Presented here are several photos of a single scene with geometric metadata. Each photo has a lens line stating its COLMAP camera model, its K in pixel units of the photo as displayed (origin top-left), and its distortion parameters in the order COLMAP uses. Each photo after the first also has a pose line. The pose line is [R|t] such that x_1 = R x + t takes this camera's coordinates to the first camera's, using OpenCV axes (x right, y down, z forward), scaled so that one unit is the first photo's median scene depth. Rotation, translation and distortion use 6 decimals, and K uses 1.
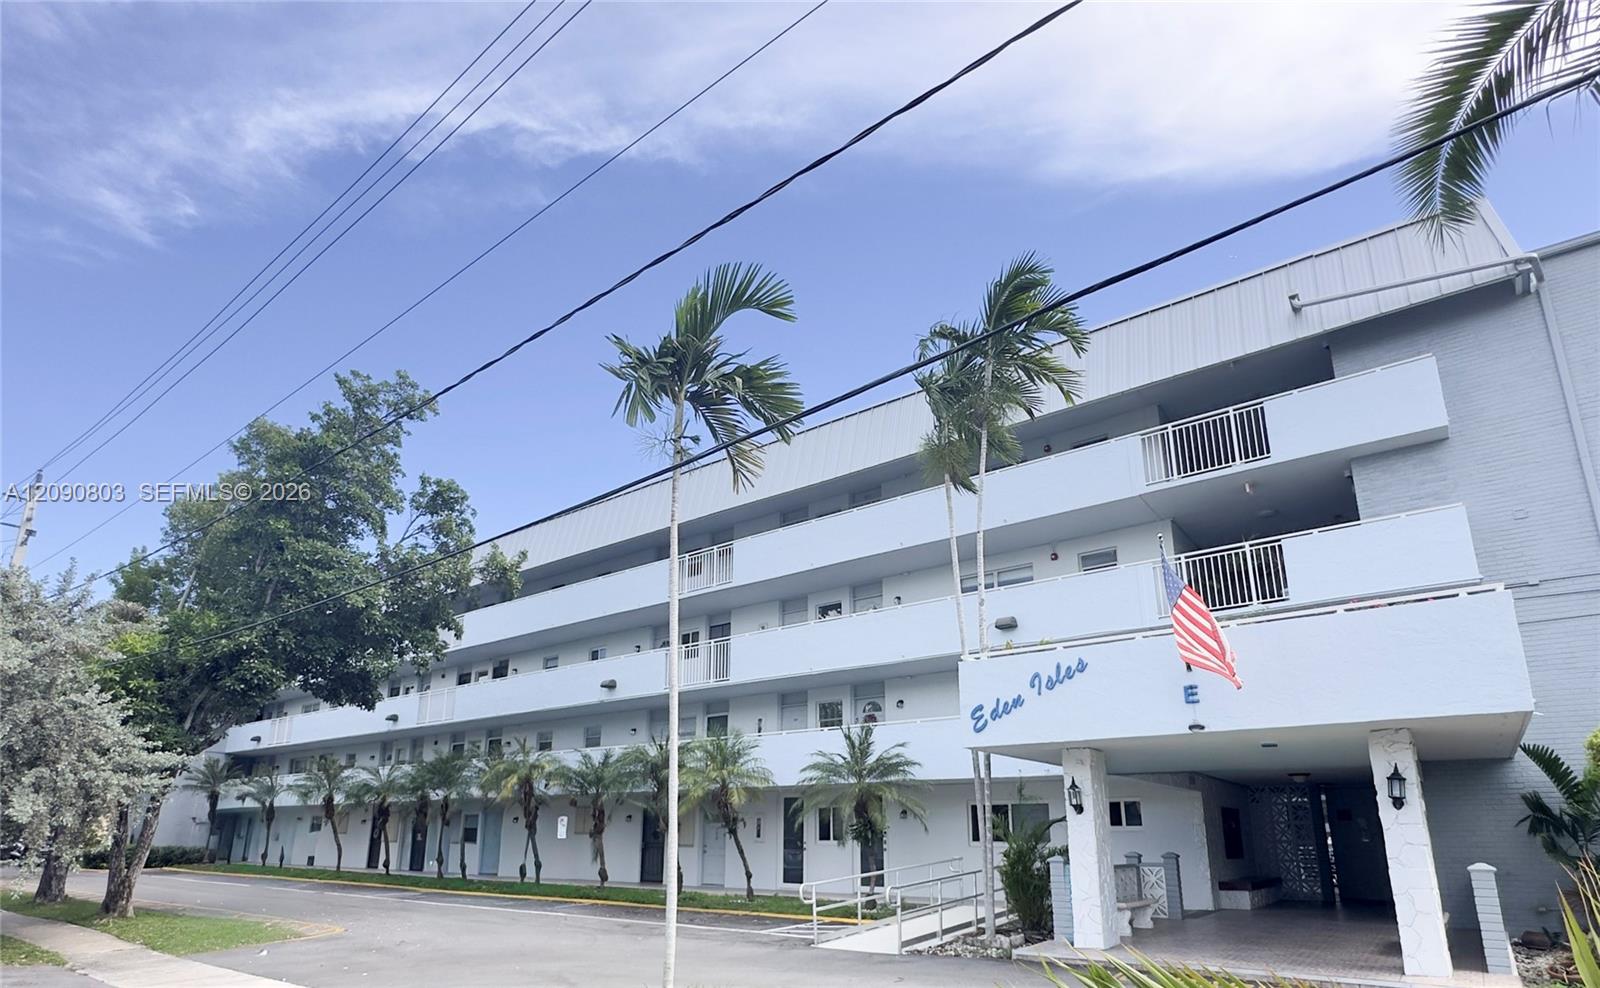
lens RADIAL K [[1055.5, 0, 800.0], [0, 1055.5, 494.0], [0, 0, 1]] dist [0.067159, -0.047658]
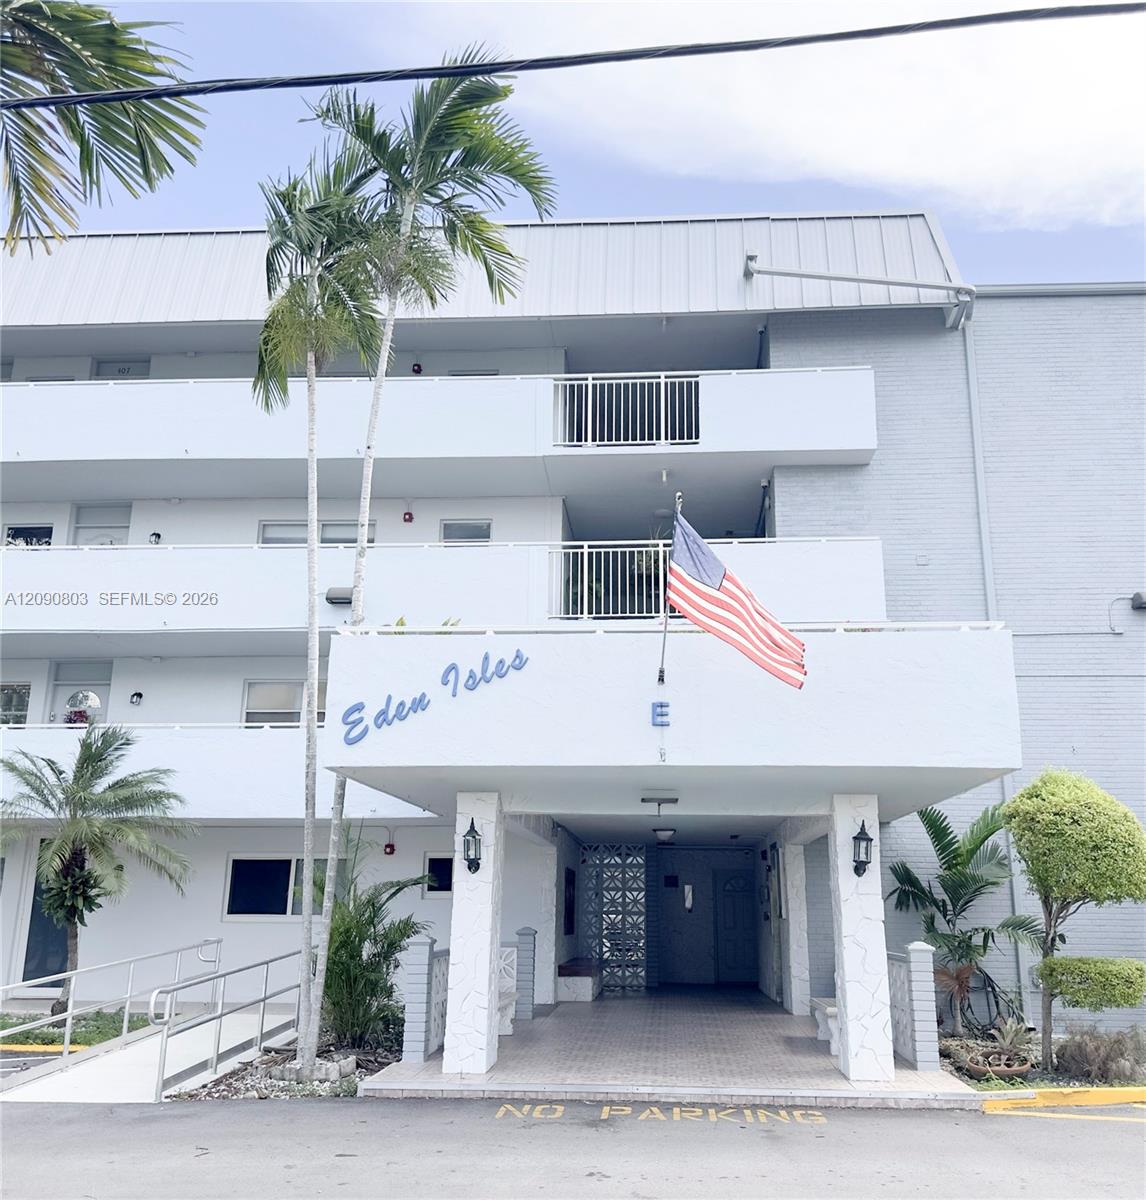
lens RADIAL K [[1209.5, 0, 573.9], [0, 1209.5, 574.2], [0, 0, 1]] dist [0.236389, -0.465159]
pose [[0.793279, 0.172391, 0.583944, -0.163378], [-0.198388, 0.979924, -0.019785, 0.104628], [-0.575631, -0.100152, 0.811553, 0.311538]]
